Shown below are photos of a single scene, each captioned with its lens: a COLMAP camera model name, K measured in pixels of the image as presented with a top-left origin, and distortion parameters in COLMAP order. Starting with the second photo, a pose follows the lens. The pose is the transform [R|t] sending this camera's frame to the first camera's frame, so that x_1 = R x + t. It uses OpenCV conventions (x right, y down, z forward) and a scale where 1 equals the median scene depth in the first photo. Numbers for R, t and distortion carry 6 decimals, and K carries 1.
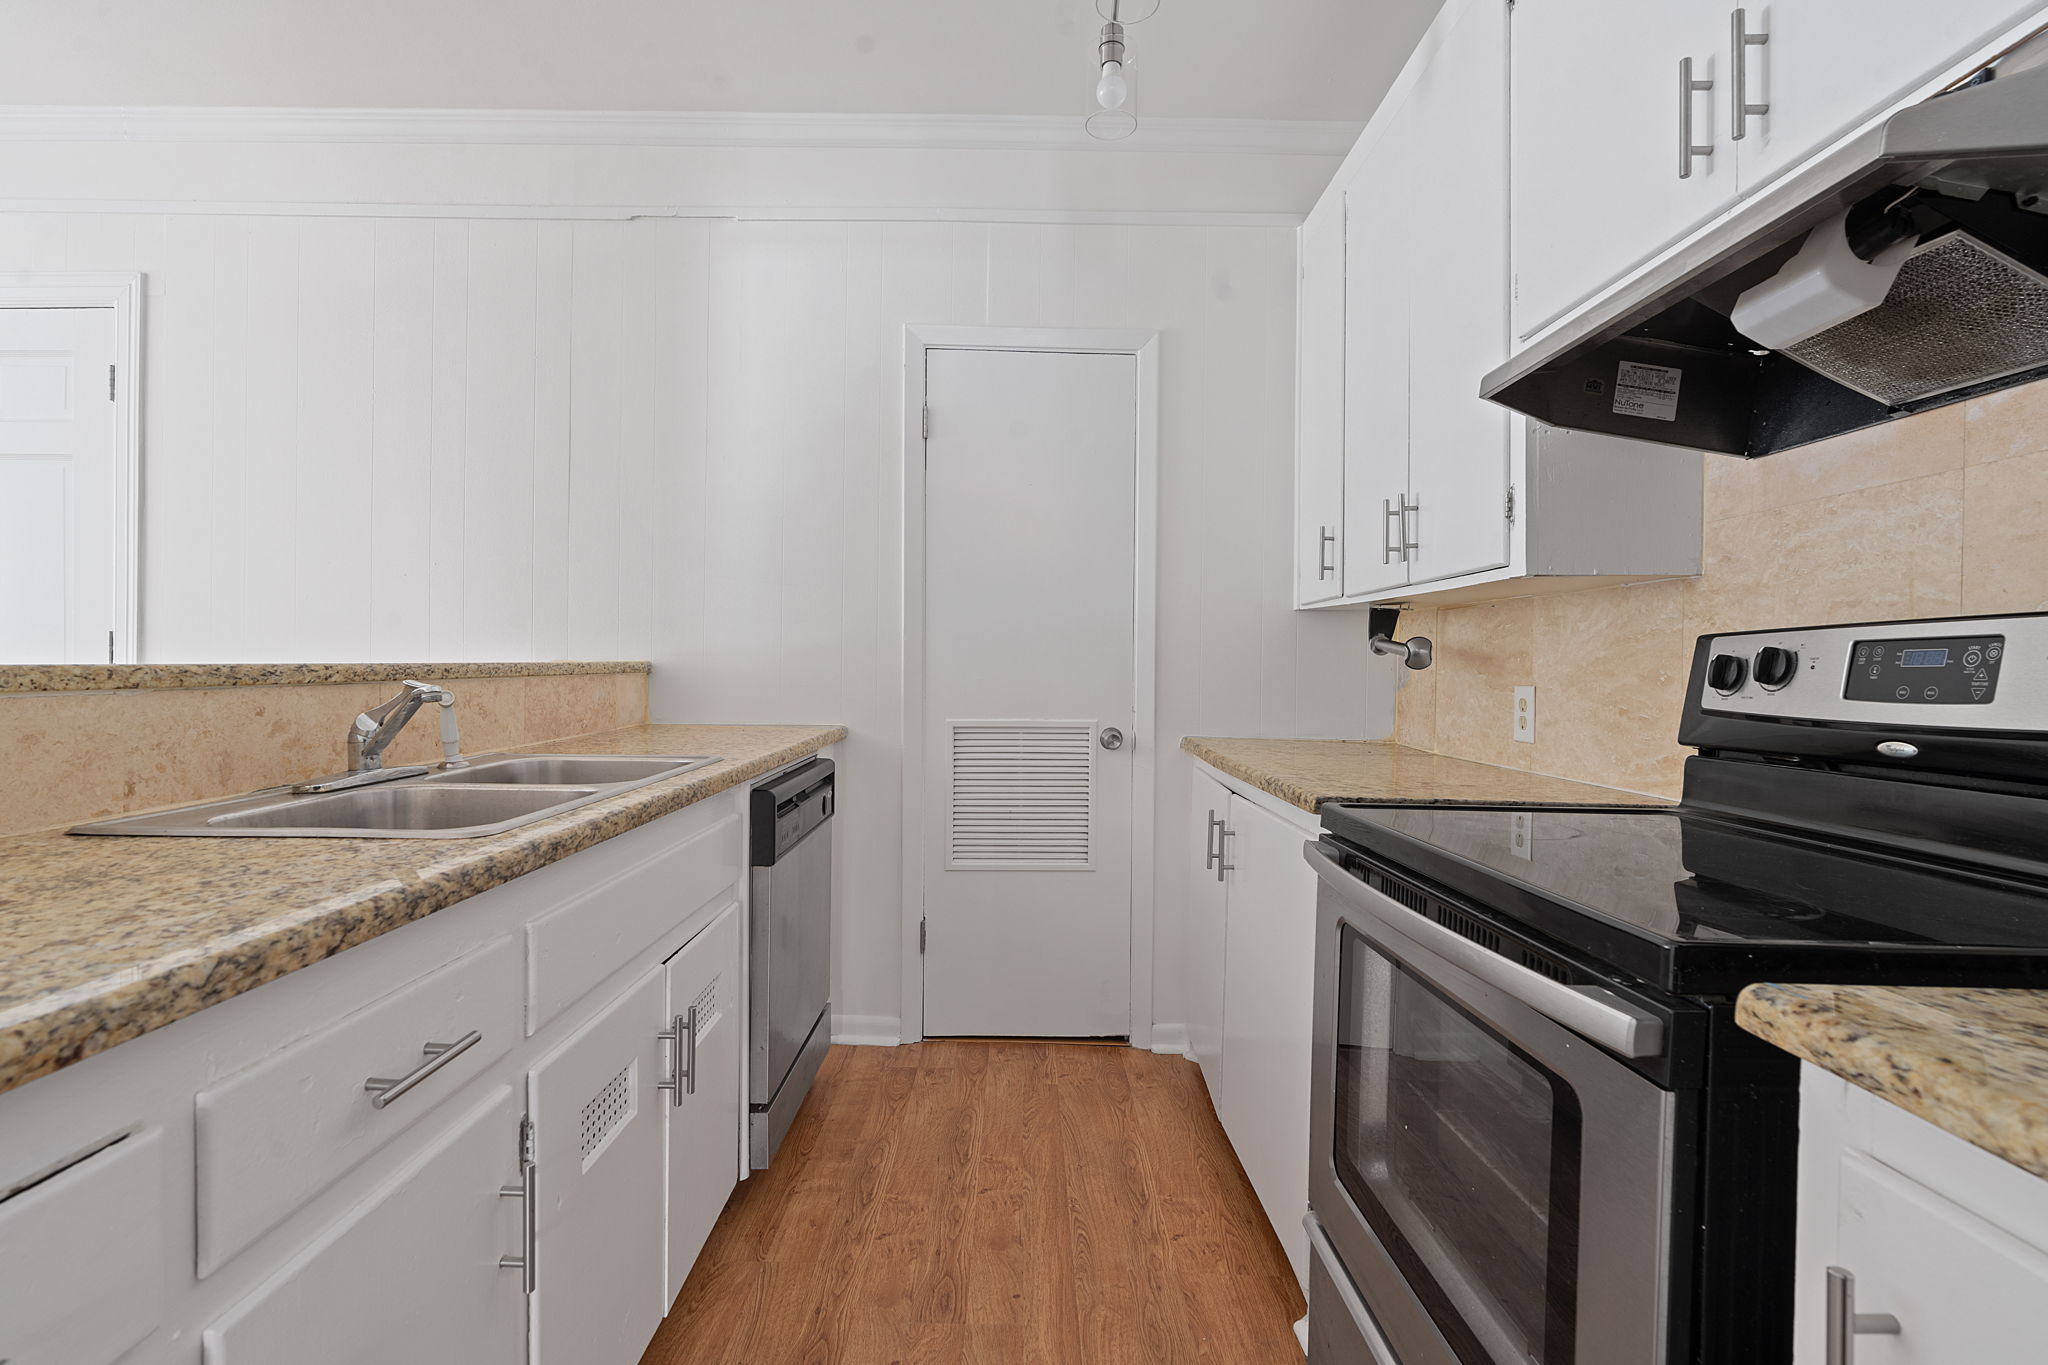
lens RADIAL K [[940.5, 0, 1028.5], [0, 940.5, 670.6], [0, 0, 1]] dist [-0.003970, -0.000065]
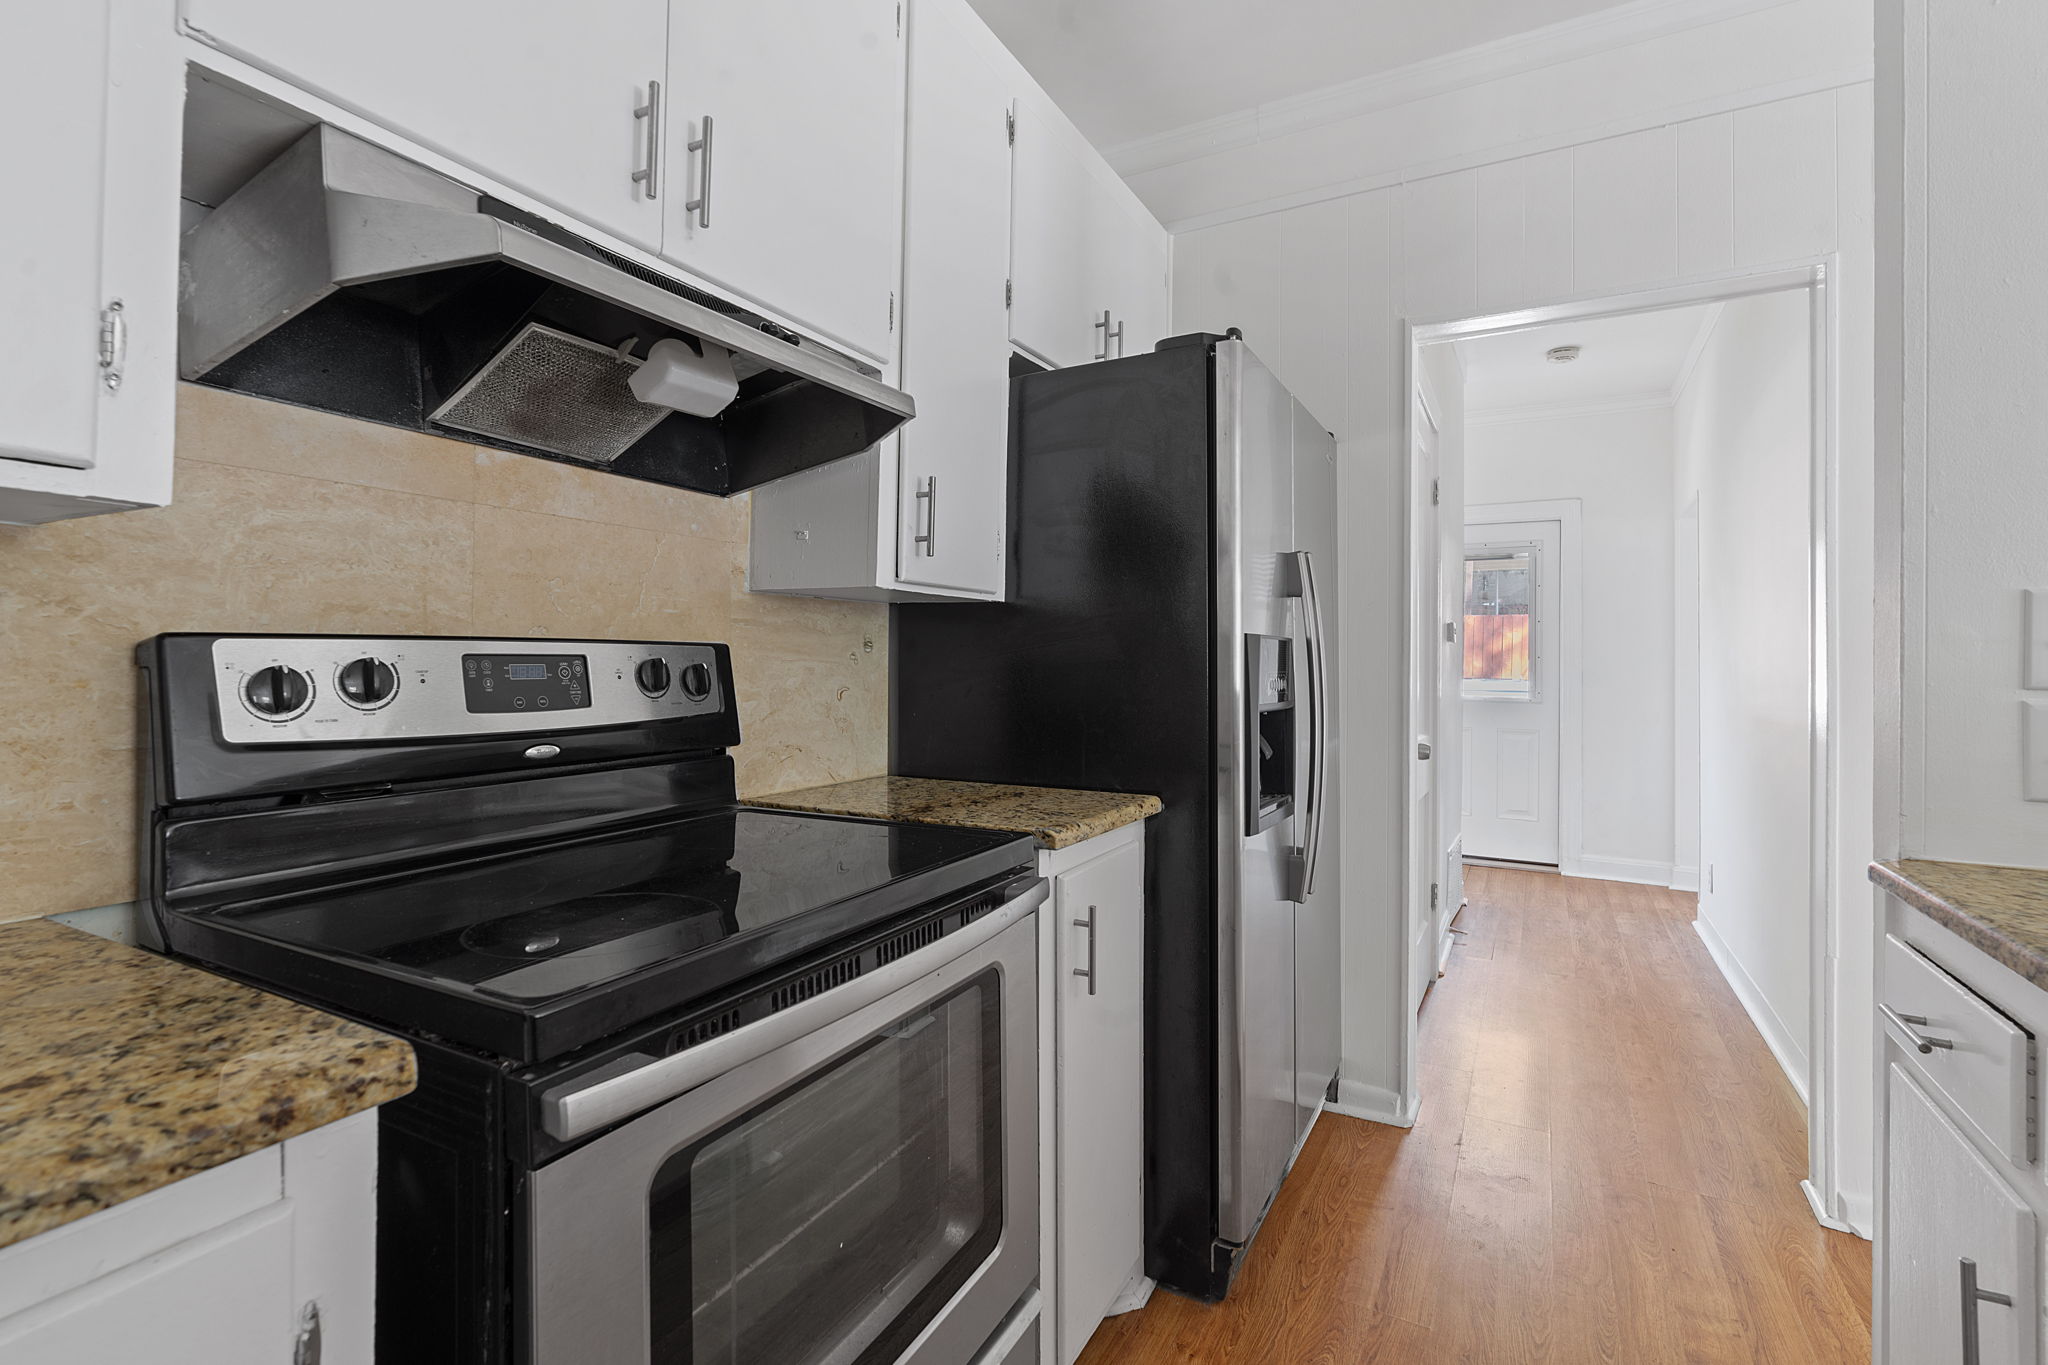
lens RADIAL K [[940.5, 0, 1028.7], [0, 940.5, 664.3], [0, 0, 1]] dist [-0.003970, -0.000065]
pose [[-0.871238, -0.012185, 0.490709, -0.138205], [-0.011695, 0.999923, 0.004066, -0.031834], [-0.490721, -0.002196, -0.871314, 1.574575]]
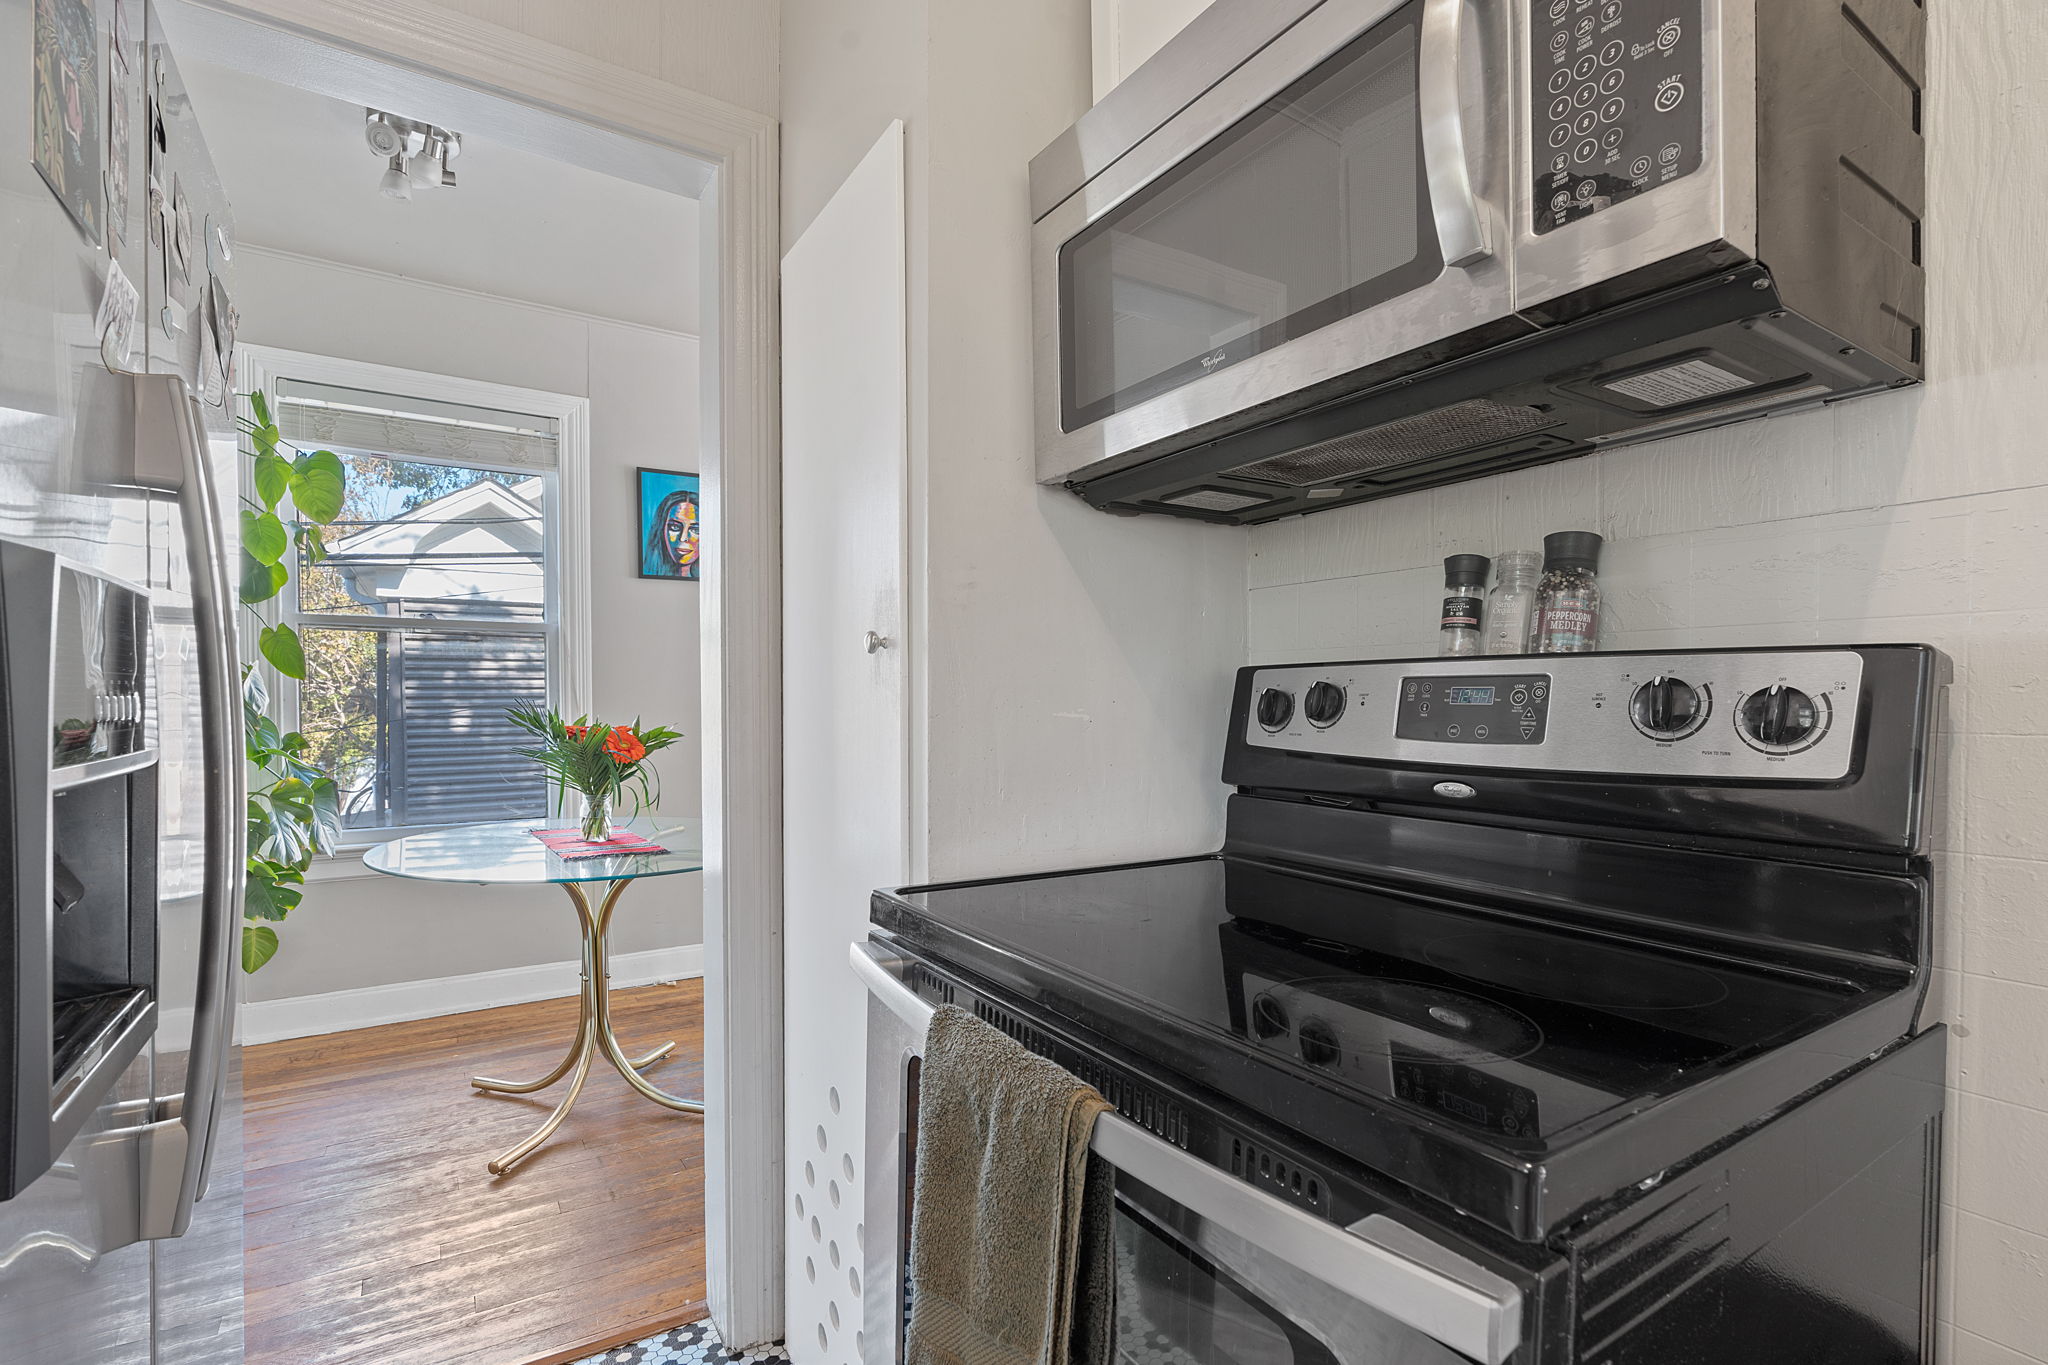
lens RADIAL K [[940.5, 0, 1034.5], [0, 940.5, 701.6], [0, 0, 1]] dist [-0.003970, -0.000065]
pose [[0.846480, -0.007833, 0.532362, 0.037326], [0.001403, 0.999921, 0.012481, -0.018972], [-0.532418, -0.009818, 0.846425, 0.377119]]
